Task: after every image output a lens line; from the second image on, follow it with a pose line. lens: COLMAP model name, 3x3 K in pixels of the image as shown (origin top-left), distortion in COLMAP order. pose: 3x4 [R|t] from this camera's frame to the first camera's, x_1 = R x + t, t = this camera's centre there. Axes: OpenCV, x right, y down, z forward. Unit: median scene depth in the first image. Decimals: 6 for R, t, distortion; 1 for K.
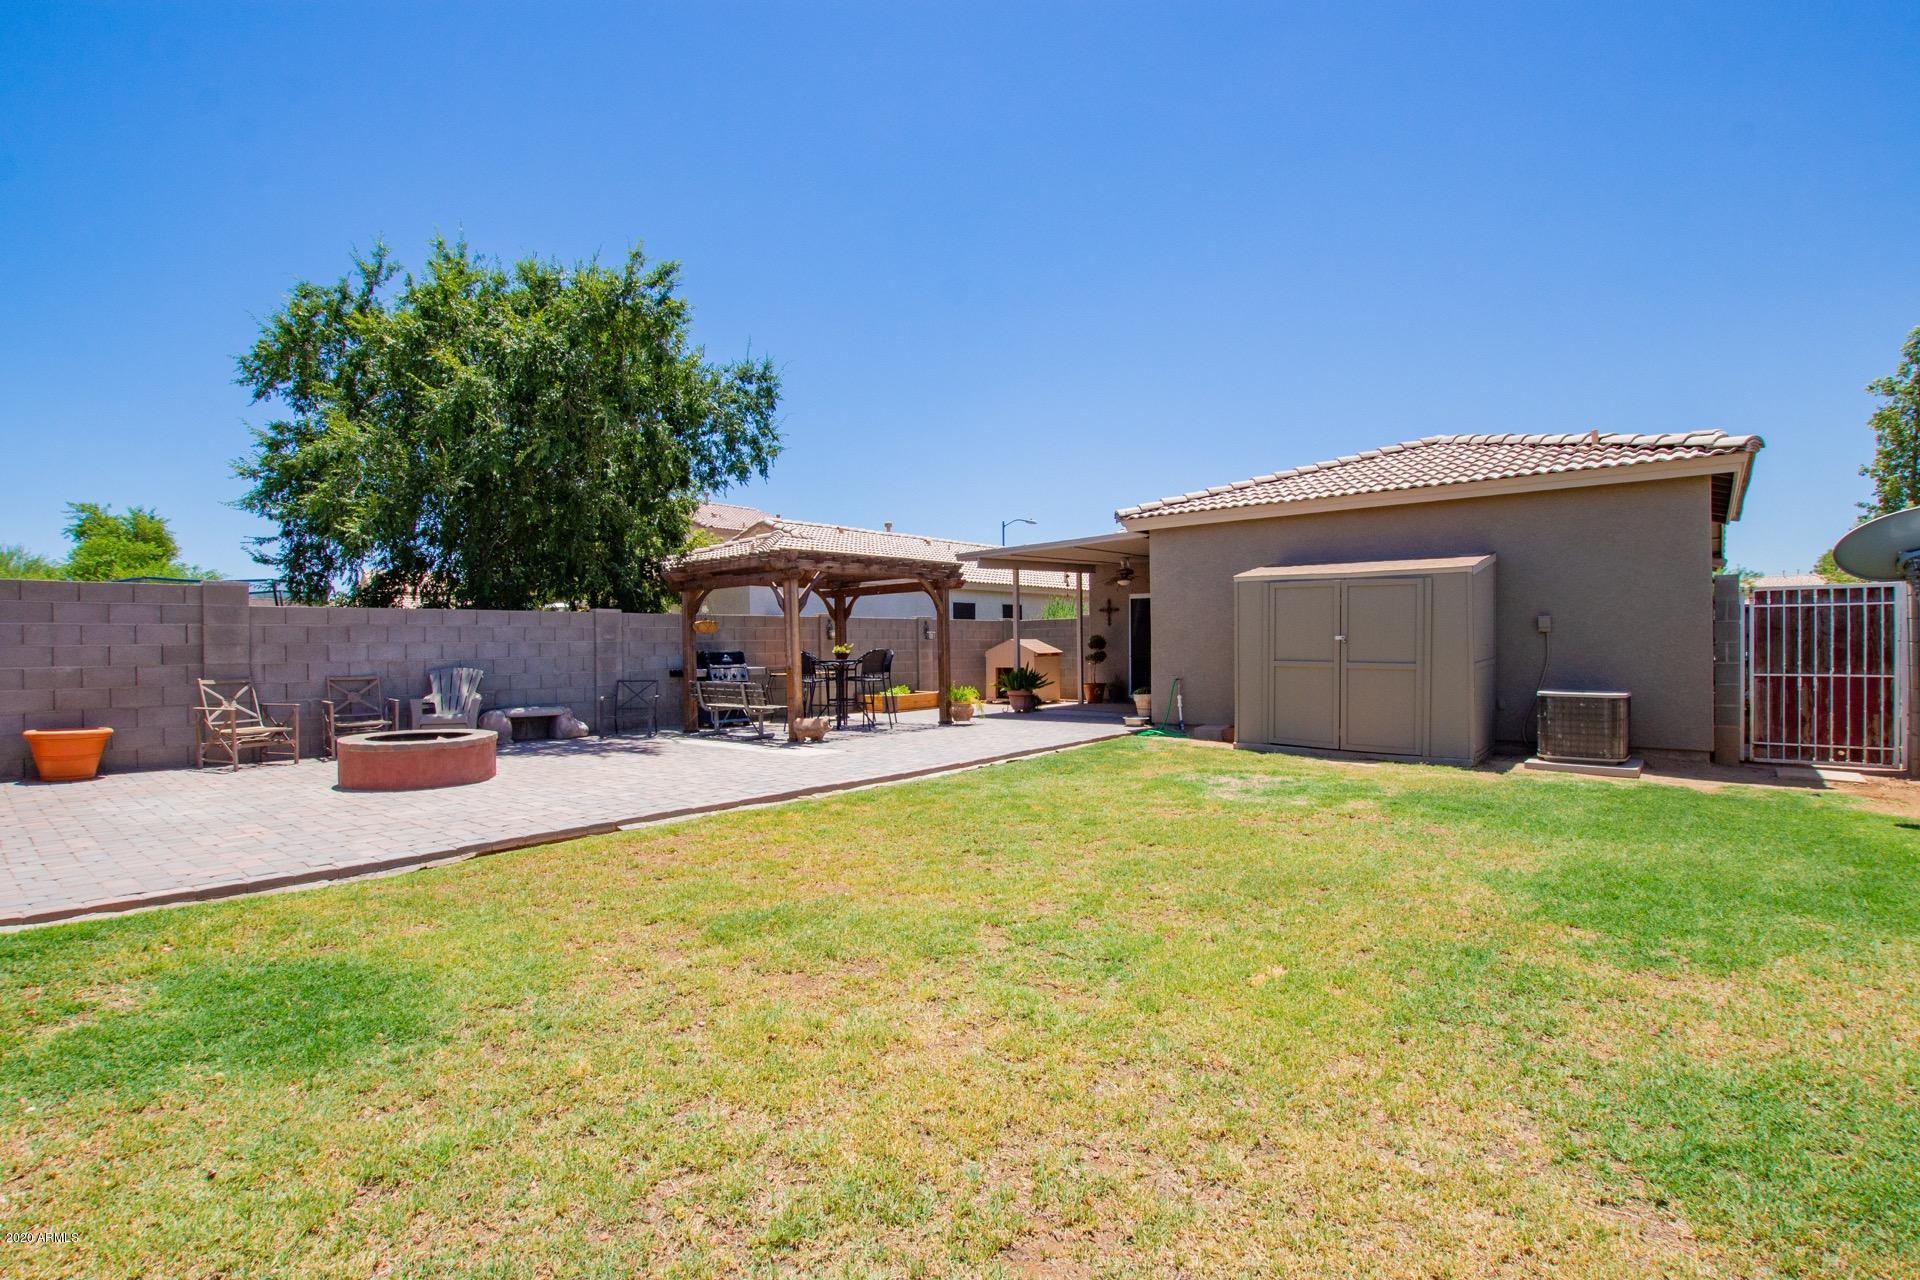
lens RADIAL K [[923.0, 0, 962.1], [0, 923.0, 648.1], [0, 0, 1]] dist [0.000125, -0.000049]
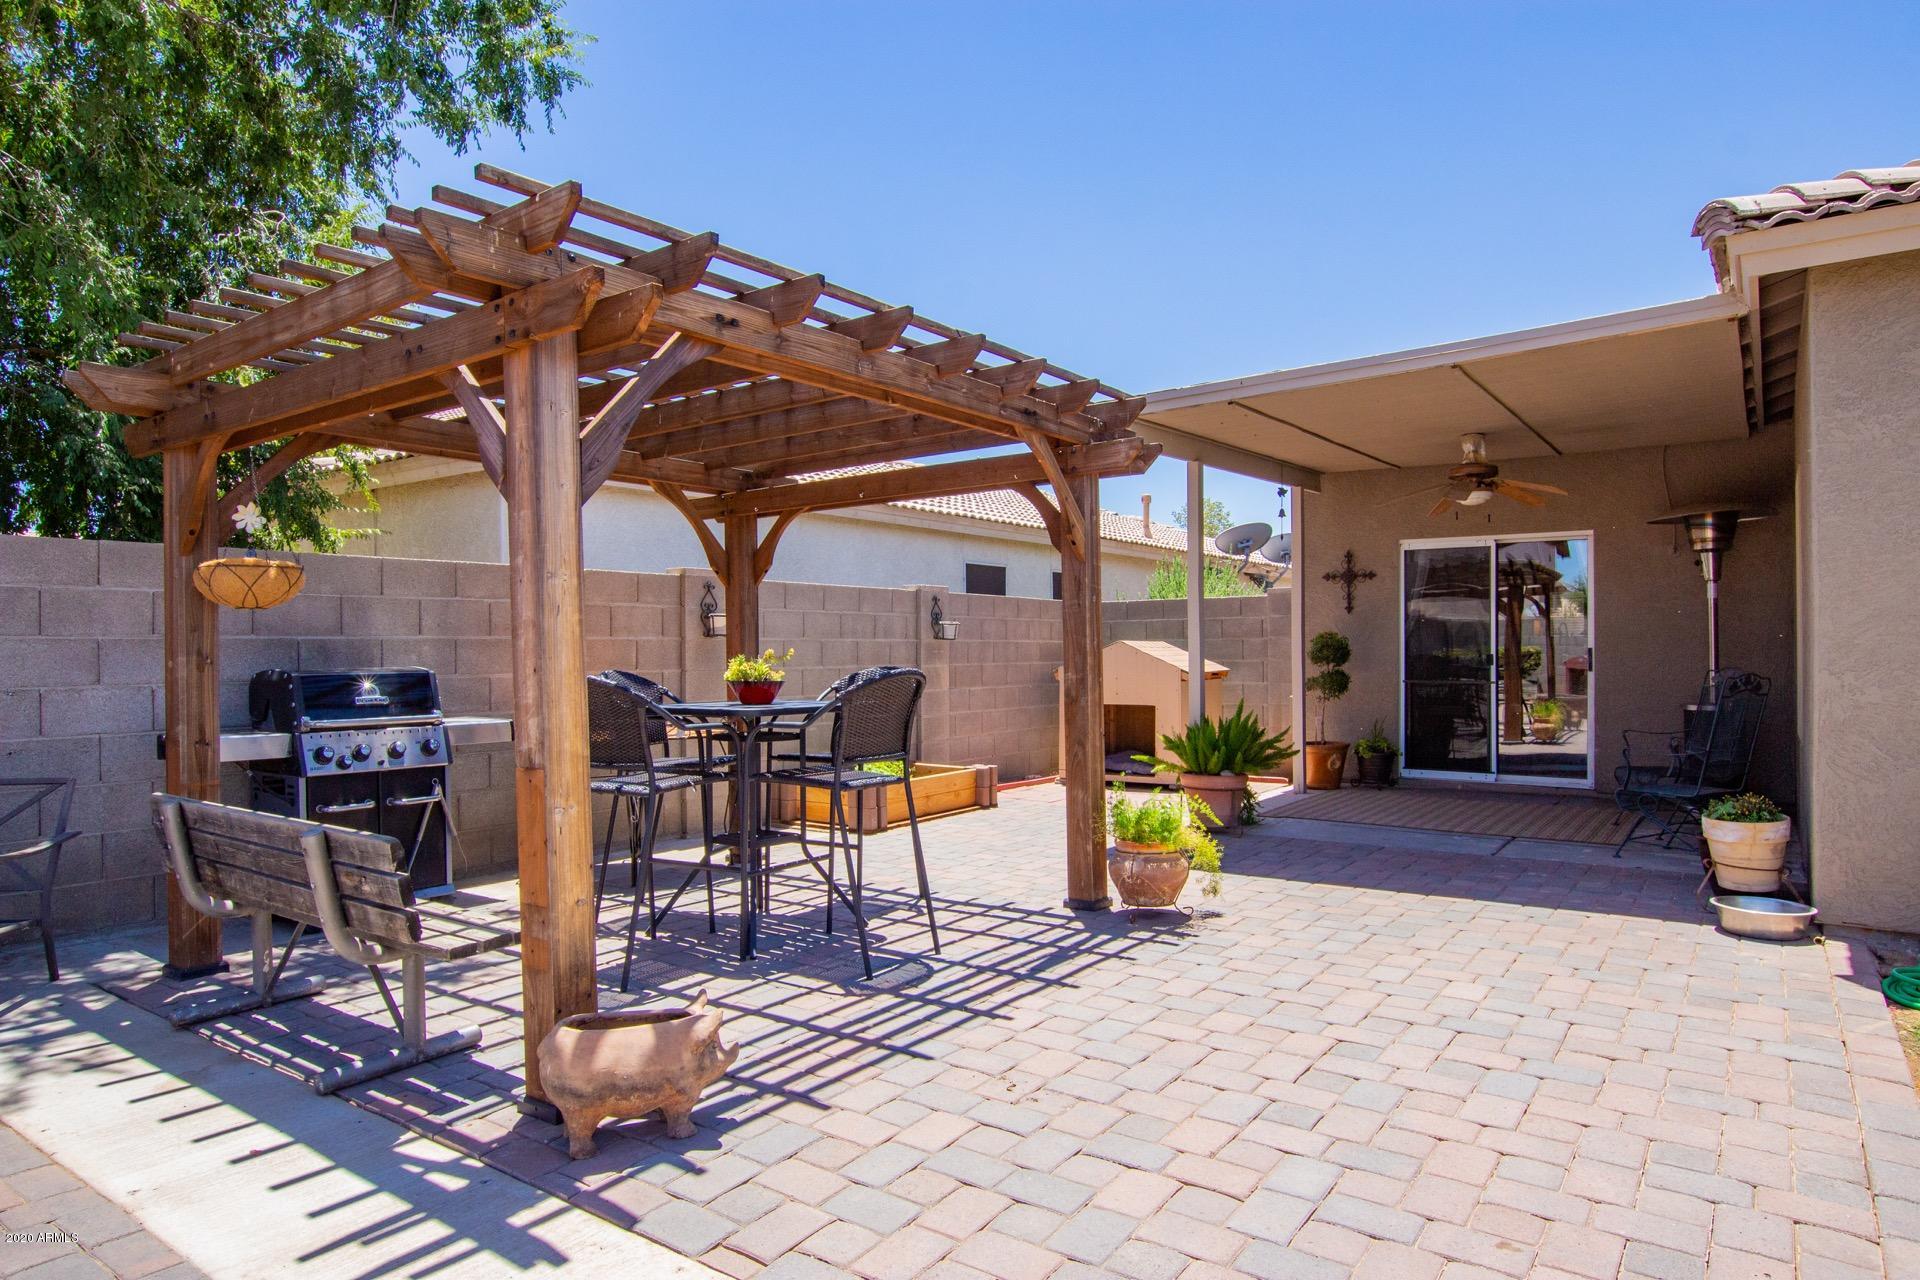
lens RADIAL K [[1135.0, 0, 953.5], [0, 1135.0, 640.4], [0, 0, 1]] dist [-0.000090, 0.000648]
pose [[0.997018, 0.008528, 0.076699, -0.084401], [-0.007647, 0.999901, -0.011770, -0.003449], [-0.076792, 0.011148, 0.996985, 0.561986]]
